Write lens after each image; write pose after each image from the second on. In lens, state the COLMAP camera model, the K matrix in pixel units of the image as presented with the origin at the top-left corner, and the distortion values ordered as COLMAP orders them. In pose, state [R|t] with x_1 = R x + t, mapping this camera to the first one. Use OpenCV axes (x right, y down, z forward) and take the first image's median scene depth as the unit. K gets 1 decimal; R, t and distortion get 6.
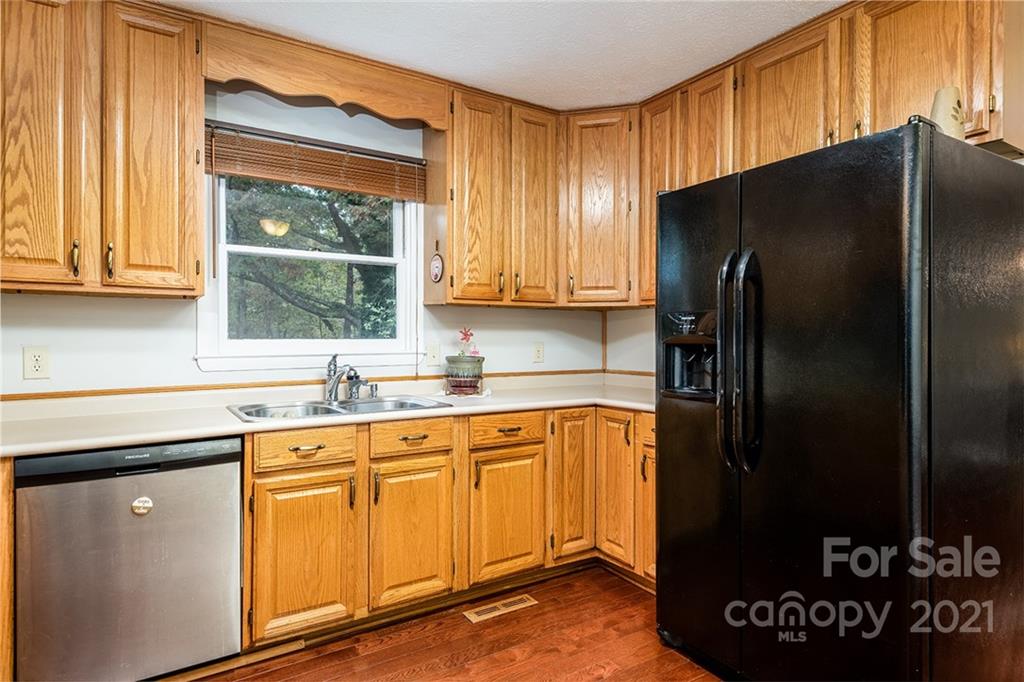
lens RADIAL K [[557.1, 0, 512.0], [0, 557.1, 341.0], [0, 0, 1]] dist [0.025487, -0.019085]
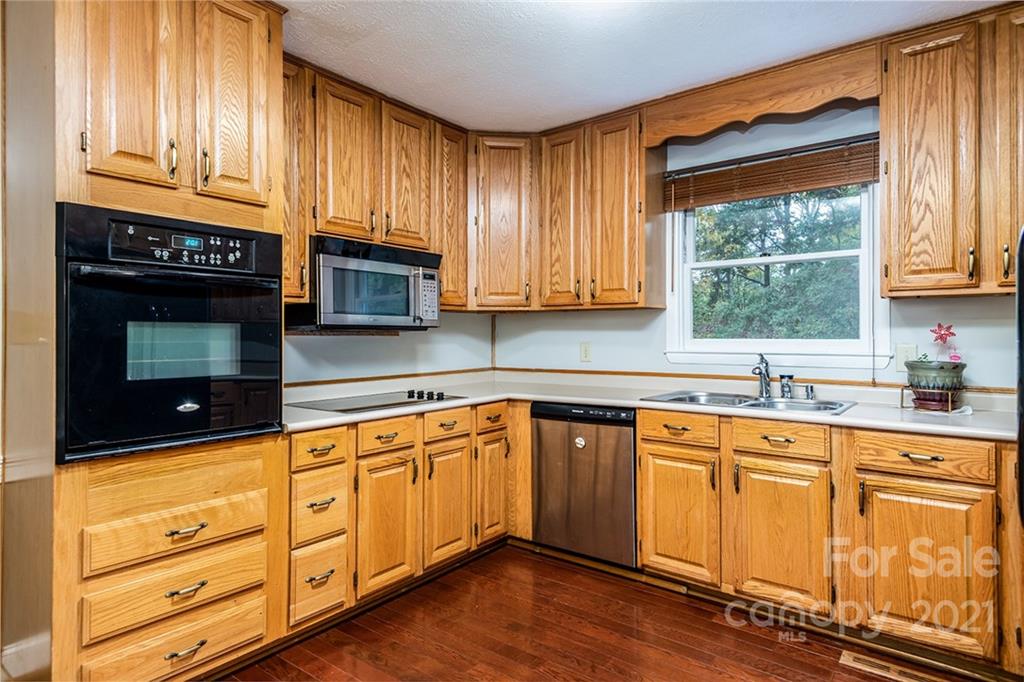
lens RADIAL K [[561.4, 0, 509.4], [0, 561.4, 336.8], [0, 0, 1]] dist [0.016035, -0.020767]
pose [[0.329454, 0.001165, -0.944171, 0.562812], [-0.007707, 0.999969, -0.001455, -0.002312], [0.944140, 0.007757, 0.329453, 0.205540]]
